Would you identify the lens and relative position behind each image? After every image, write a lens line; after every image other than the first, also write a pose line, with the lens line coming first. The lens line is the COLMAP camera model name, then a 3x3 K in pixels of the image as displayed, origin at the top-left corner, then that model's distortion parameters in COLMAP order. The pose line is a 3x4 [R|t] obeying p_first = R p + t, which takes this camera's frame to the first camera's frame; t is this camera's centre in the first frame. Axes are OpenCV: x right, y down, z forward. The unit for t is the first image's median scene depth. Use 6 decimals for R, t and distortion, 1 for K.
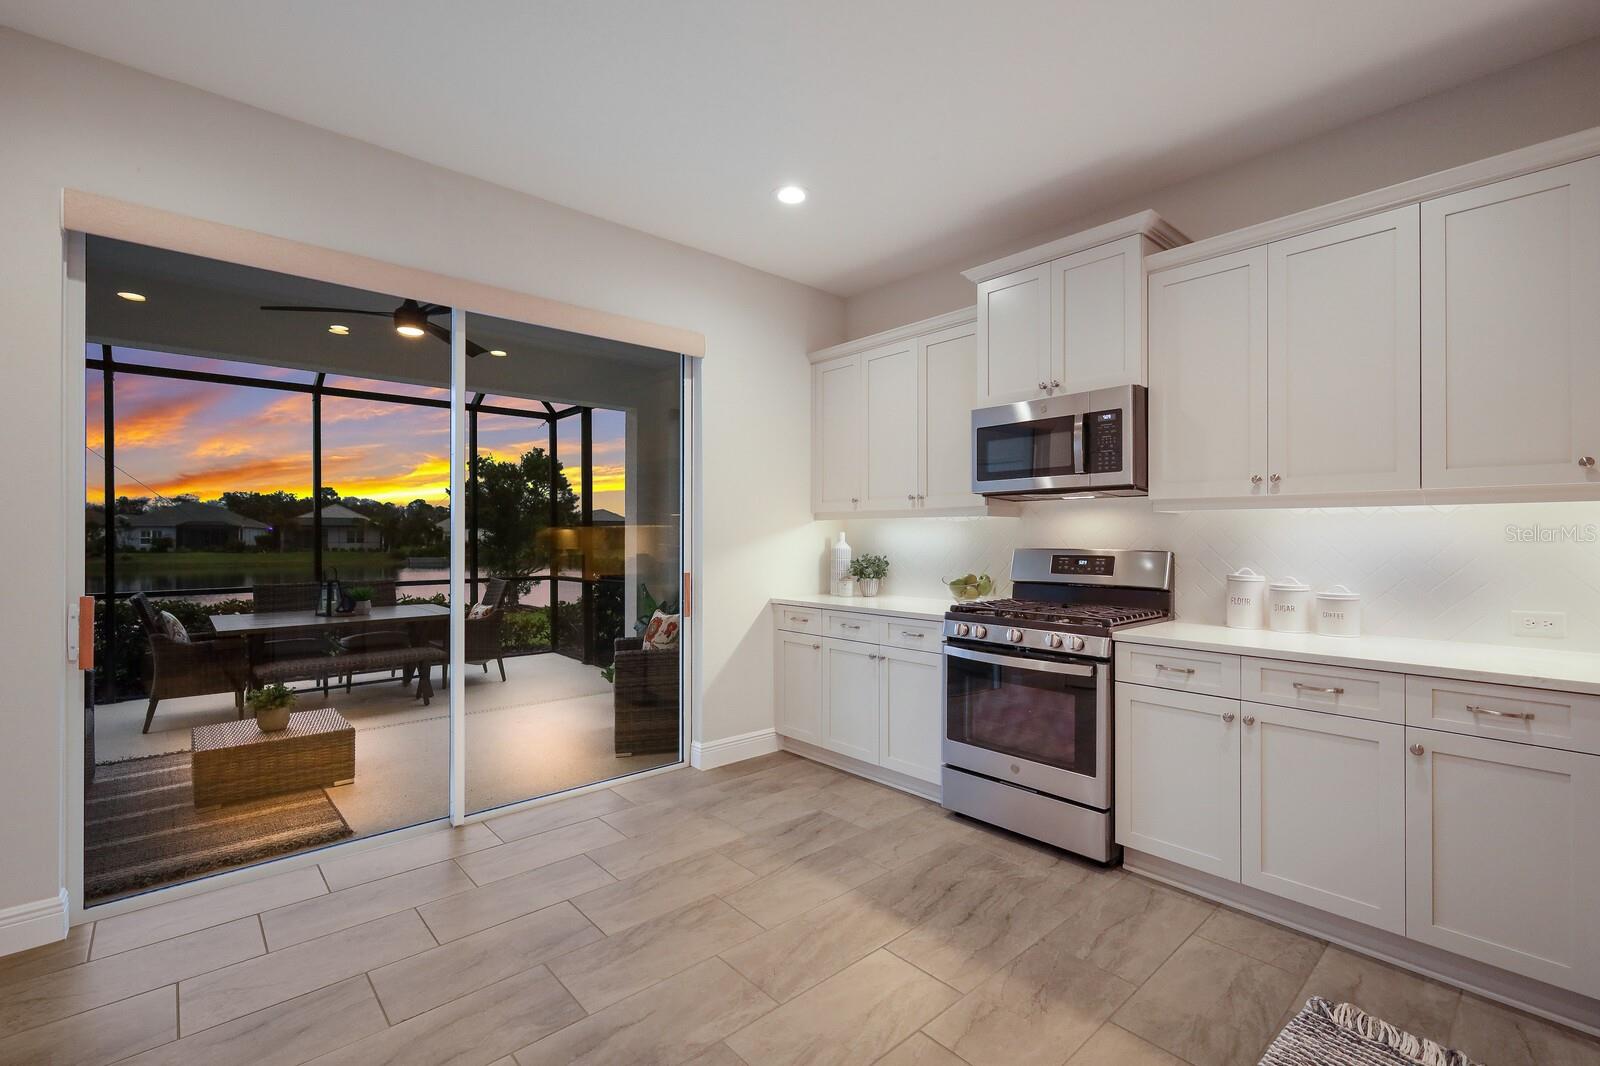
lens RADIAL K [[708.6, 0, 800.8], [0, 708.6, 527.1], [0, 0, 1]] dist [0.001194, -0.000027]
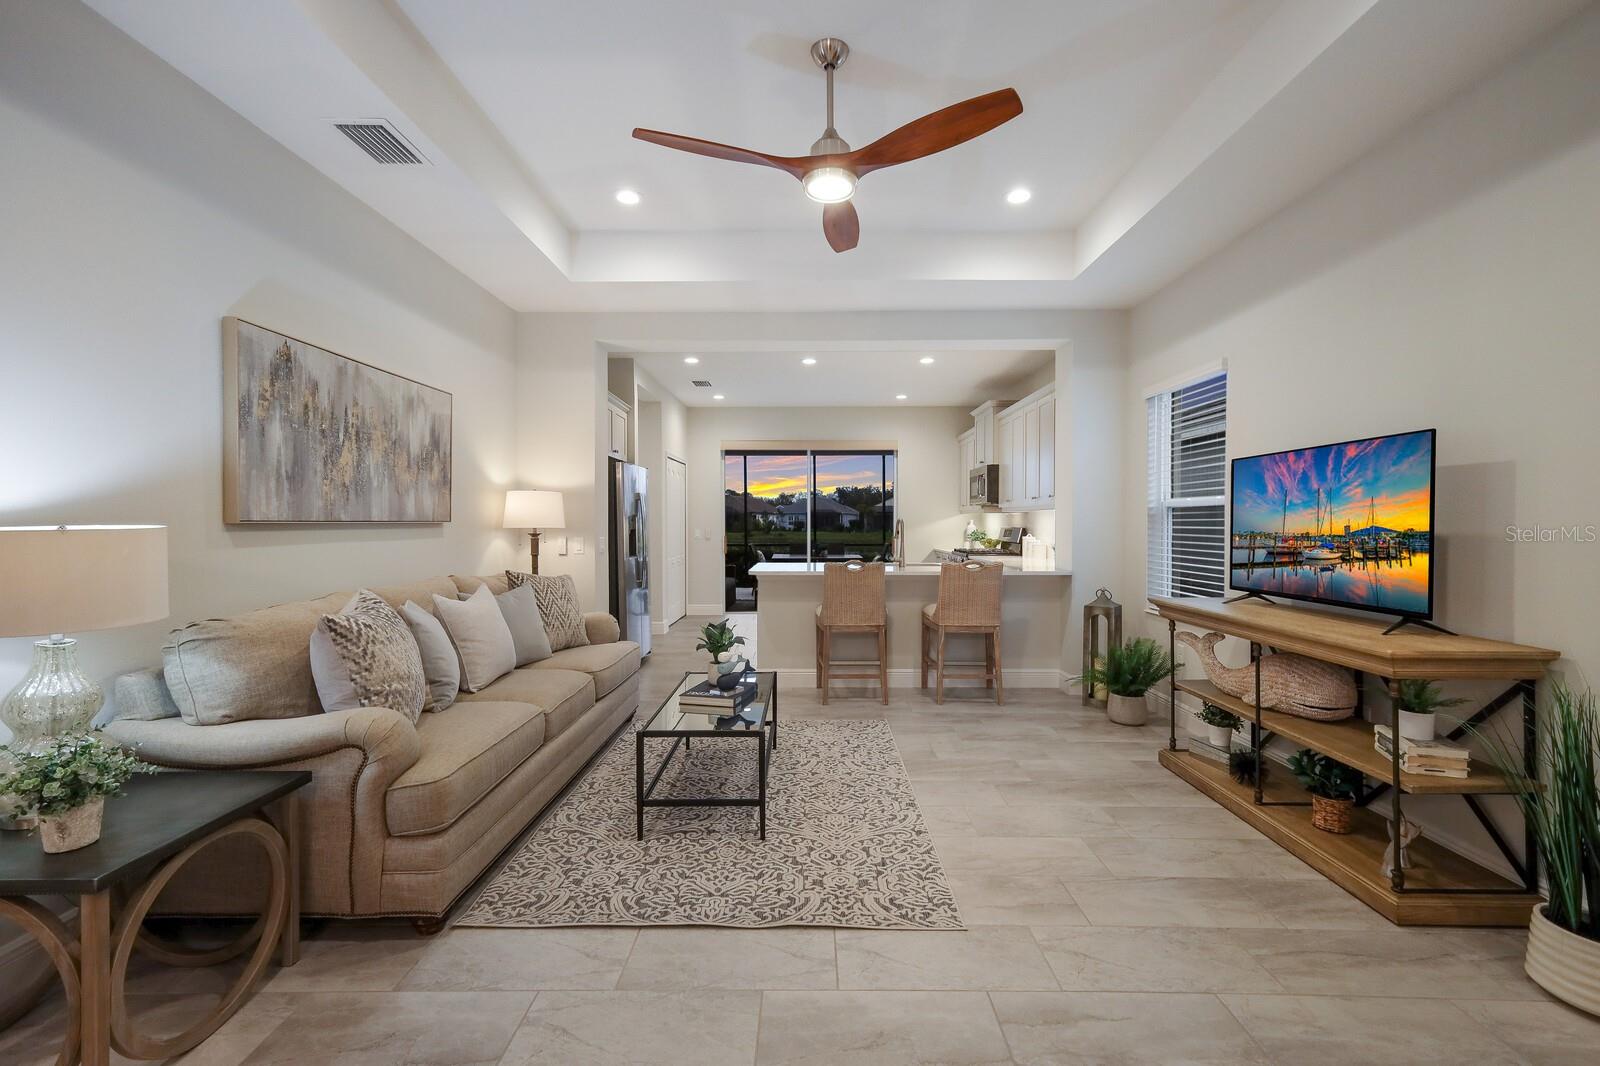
lens RADIAL K [[693.0, 0, 802.7], [0, 693.0, 532.3], [0, 0, 1]] dist [0.015272, 0.000025]
pose [[0.741322, 0.012289, -0.671037, 0.806164], [0.007803, 0.999607, 0.026927, -0.011228], [0.671104, -0.025198, 0.740935, -0.667295]]
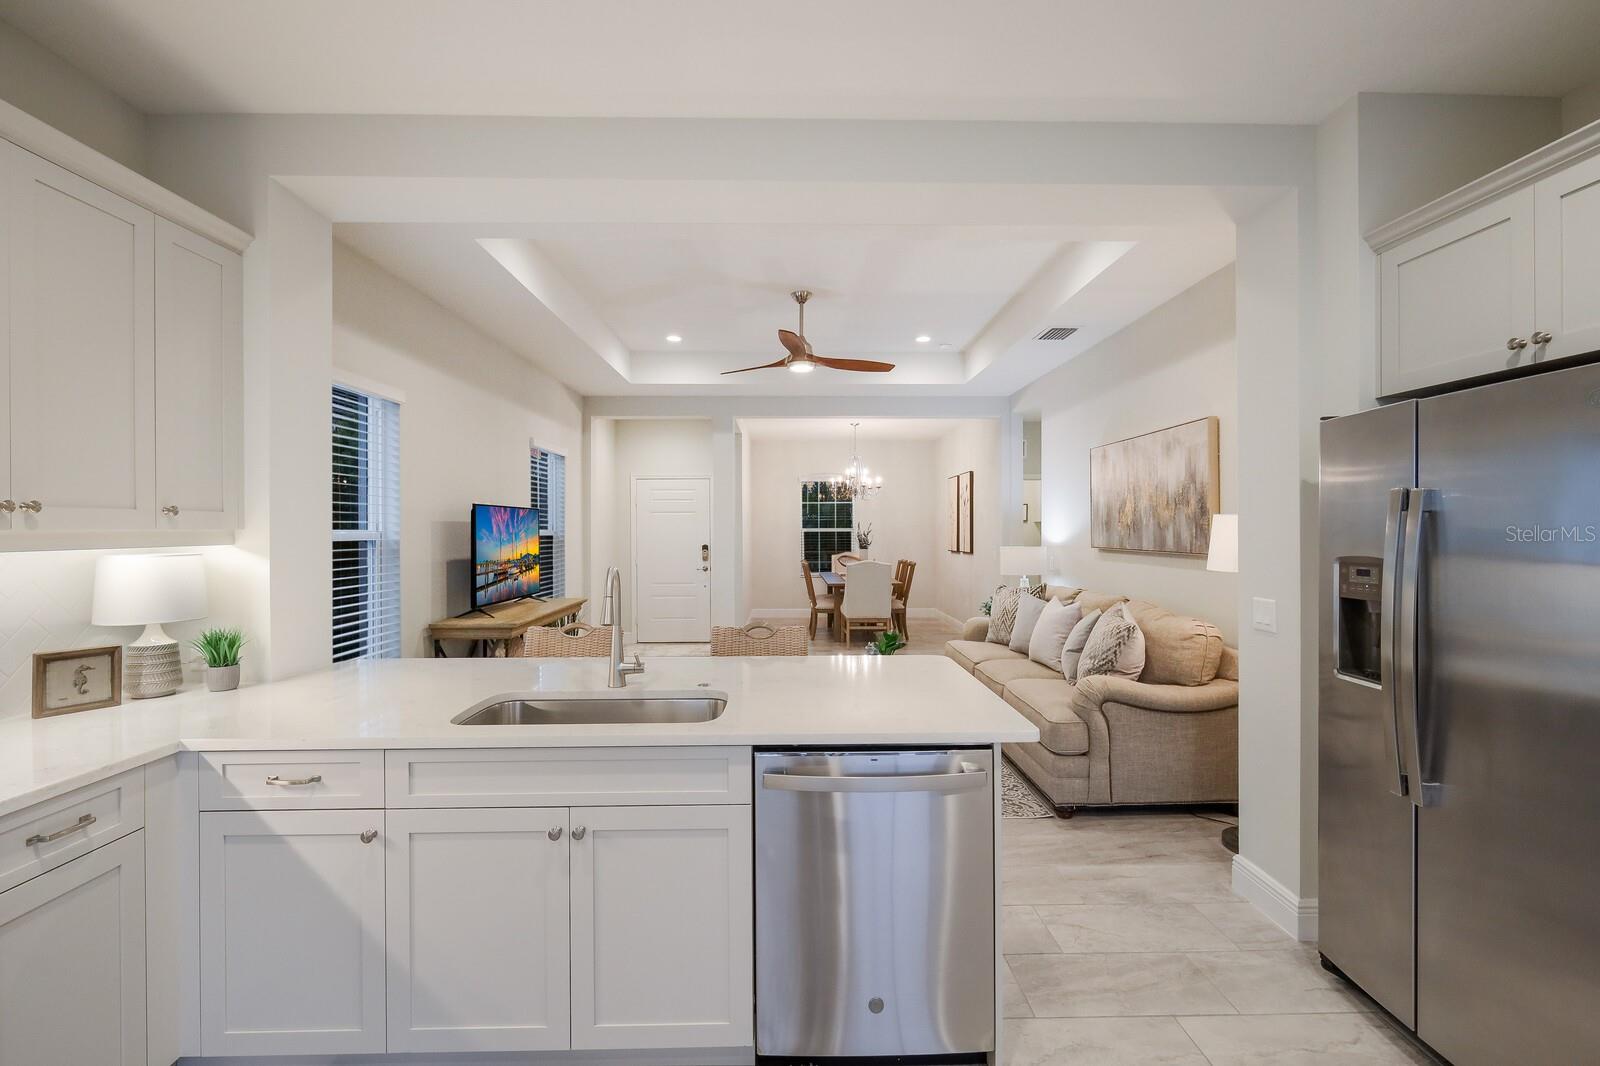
lens RADIAL K [[708.6, 0, 800.8], [0, 708.6, 527.1], [0, 0, 1]] dist [0.001194, -0.000027]
pose [[-0.761190, 0.006613, 0.648495, -0.037607], [-0.003259, 0.999896, -0.014022, -0.020600], [-0.648520, -0.012787, -0.761090, 0.332501]]
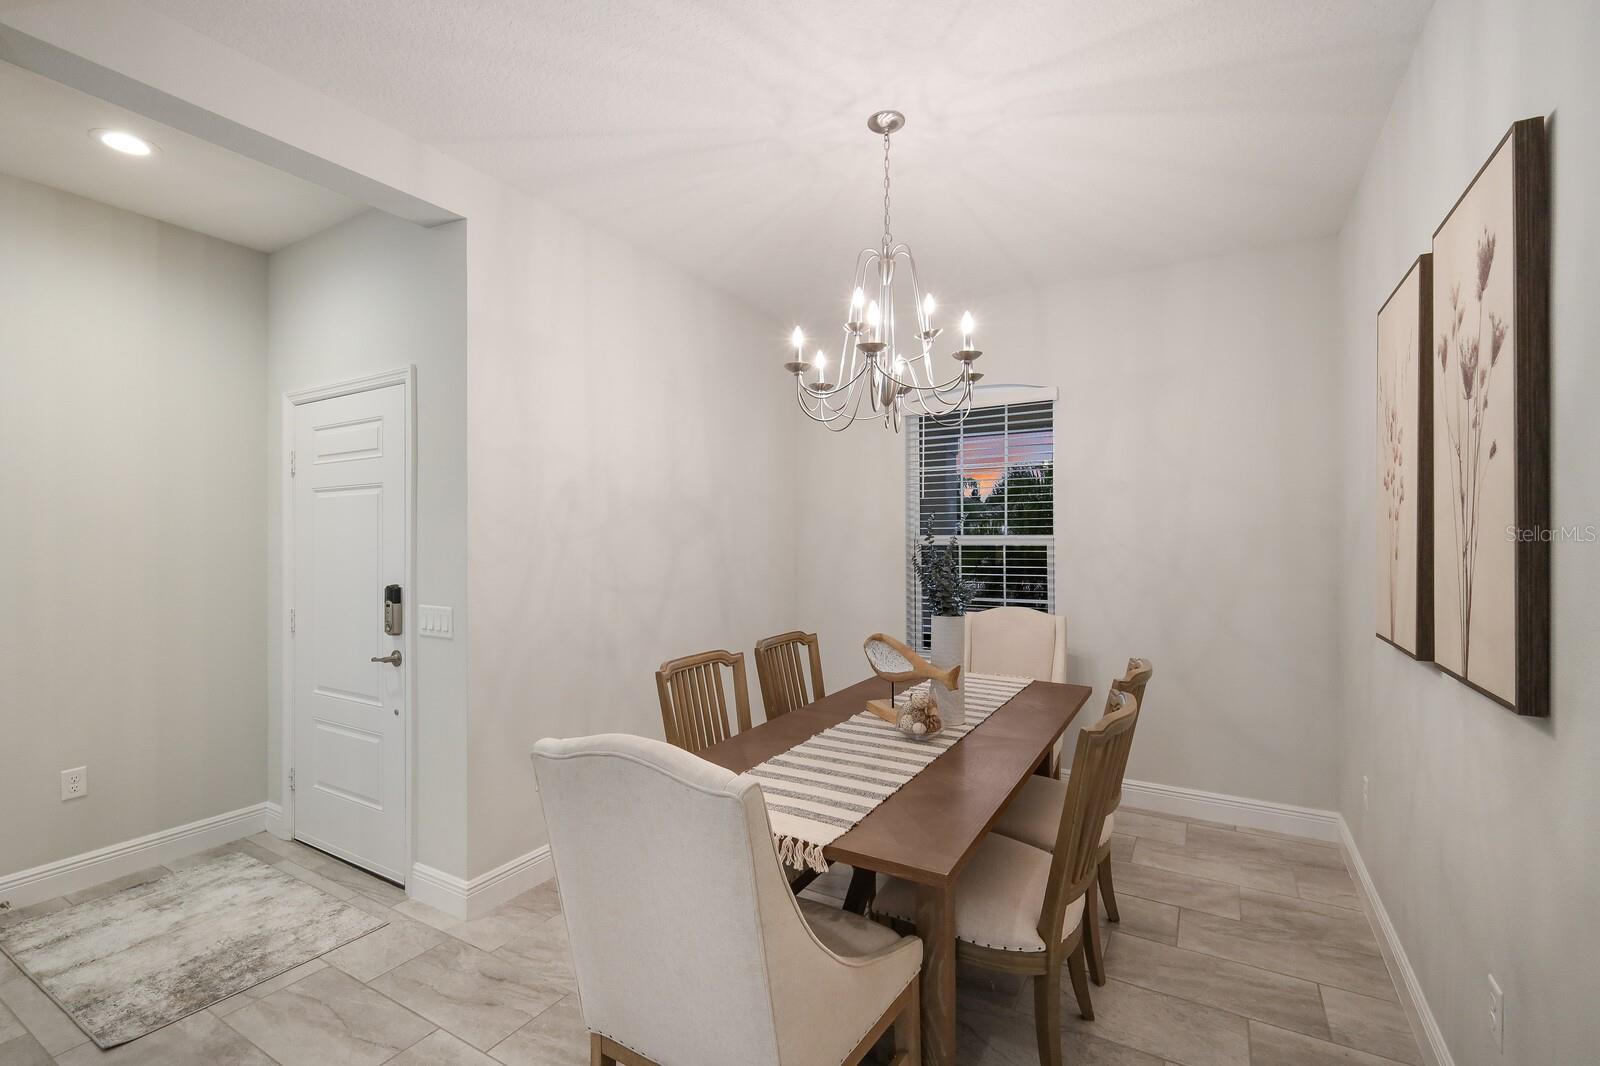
lens RADIAL K [[708.6, 0, 800.8], [0, 708.6, 527.1], [0, 0, 1]] dist [0.001194, -0.000027]
pose [[-0.307029, 0.017761, 0.951534, 0.521240], [-0.011072, 0.999692, -0.022232, -0.035040], [-0.951636, -0.017361, -0.306738, -0.762388]]
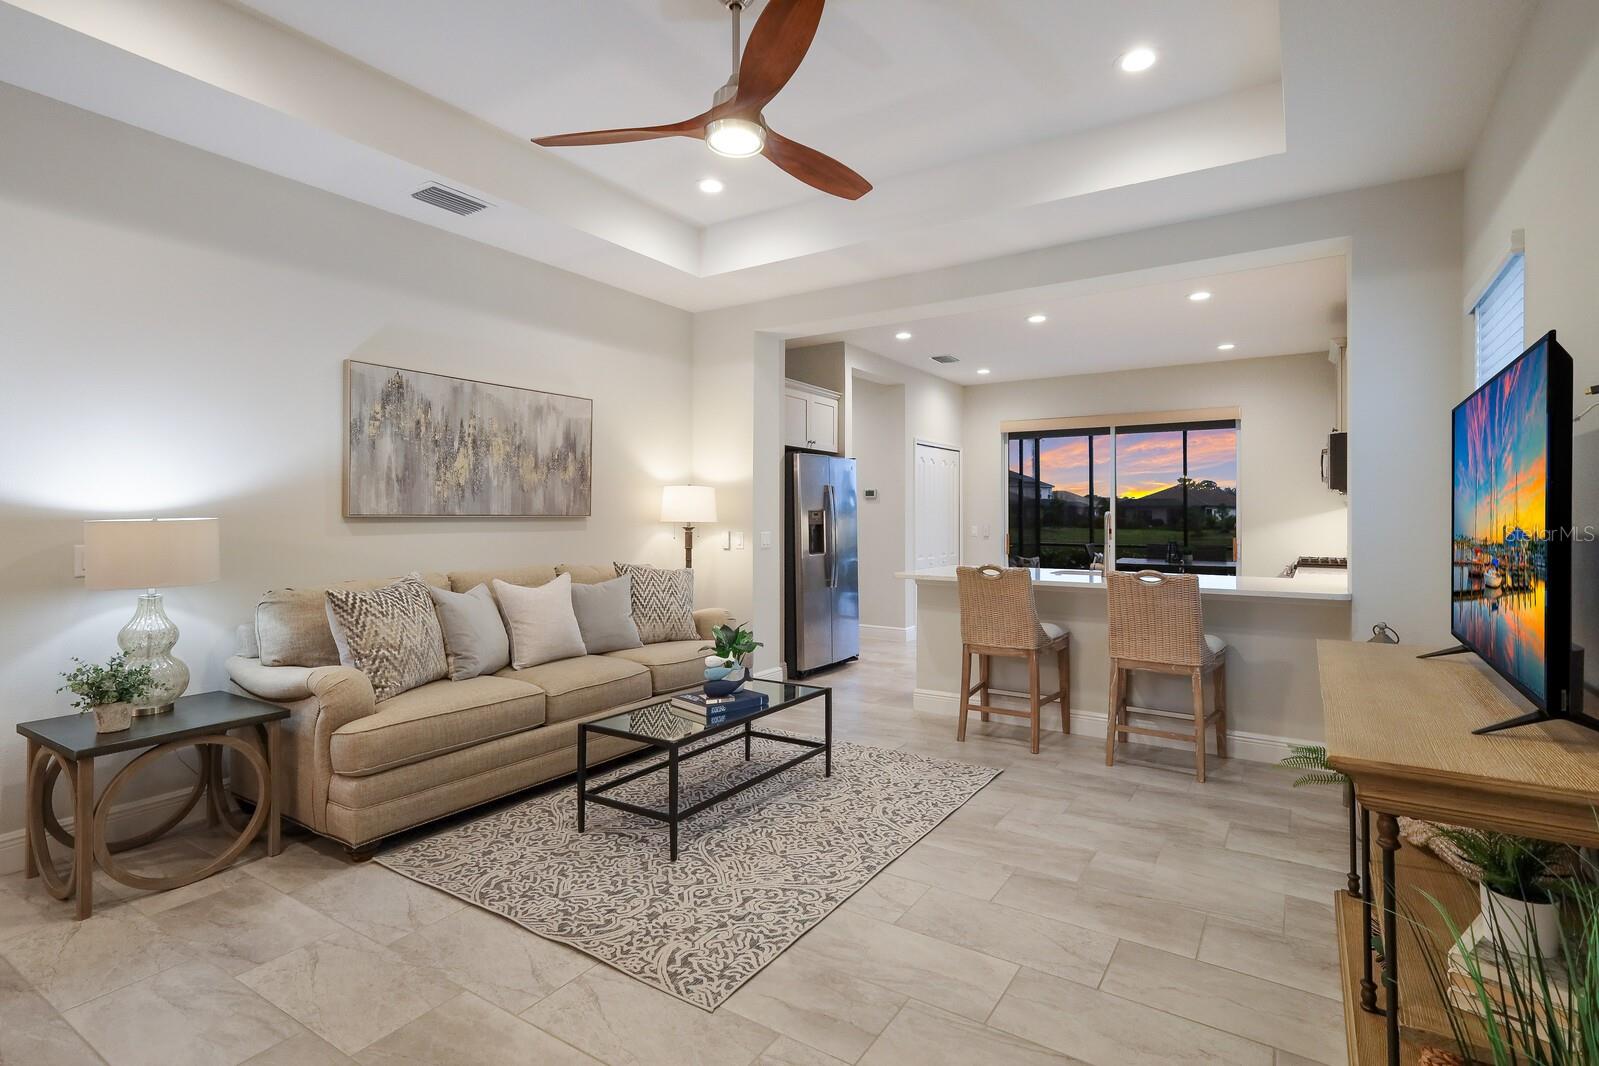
lens RADIAL K [[779.8, 0, 800.7], [0, 779.8, 513.8], [0, 0, 1]] dist [0.014455, 0.000288]
pose [[0.267841, -0.000477, -0.963463, 0.960353], [0.010419, 0.999943, 0.002402, -0.007842], [0.963407, -0.010682, 0.267830, -0.401519]]
